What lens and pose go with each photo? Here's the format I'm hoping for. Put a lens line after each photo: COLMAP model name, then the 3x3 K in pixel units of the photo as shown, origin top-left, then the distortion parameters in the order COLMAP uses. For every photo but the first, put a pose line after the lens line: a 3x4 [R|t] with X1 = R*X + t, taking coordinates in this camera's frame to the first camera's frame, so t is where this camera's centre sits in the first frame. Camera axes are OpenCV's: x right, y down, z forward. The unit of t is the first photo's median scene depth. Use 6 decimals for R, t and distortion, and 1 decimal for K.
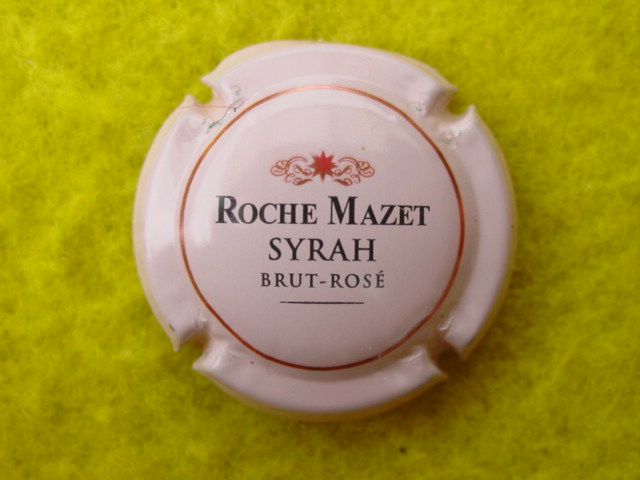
lens RADIAL K [[352.8, 0, 318.7], [0, 352.8, 248.8], [0, 0, 1]] dist [0.029596, -0.001562]
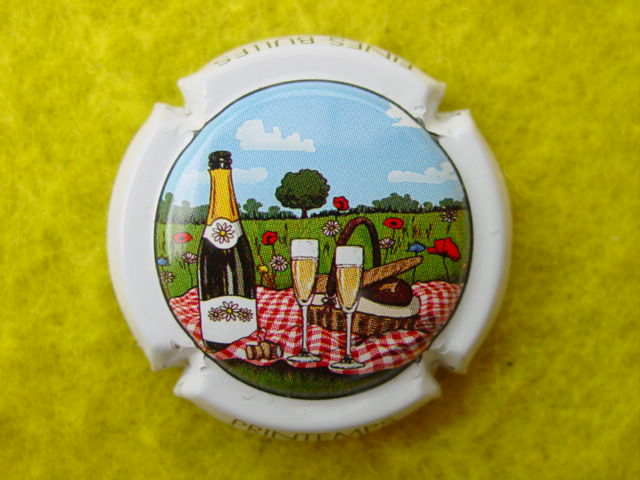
lens RADIAL K [[352.8, 0, 313.6], [0, 352.8, 248.4], [0, 0, 1]] dist [0.029596, -0.001562]
pose [[0.997237, 0.070750, 0.022631, -0.216674], [-0.070687, 0.997492, -0.003577, -0.071746], [-0.022828, 0.001968, 0.999737, 0.033627]]
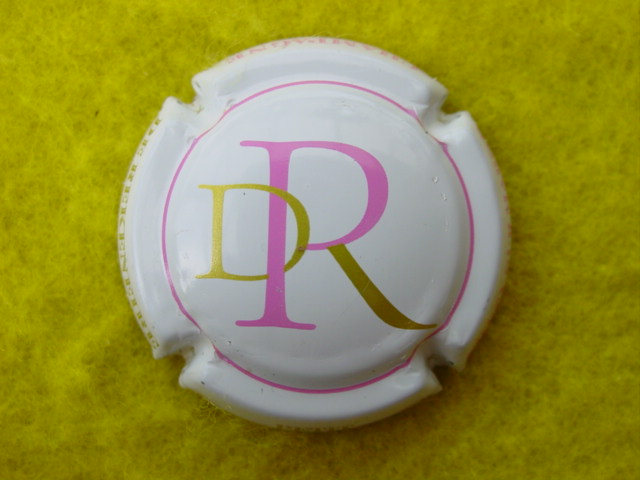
lens RADIAL K [[352.8, 0, 312.8], [0, 352.8, 247.6], [0, 0, 1]] dist [0.029596, -0.001562]
pose [[0.990897, 0.134128, 0.011558, -0.150366], [-0.134362, 0.990672, 0.022690, -0.434113], [-0.008407, -0.024036, 0.999676, 0.013145]]
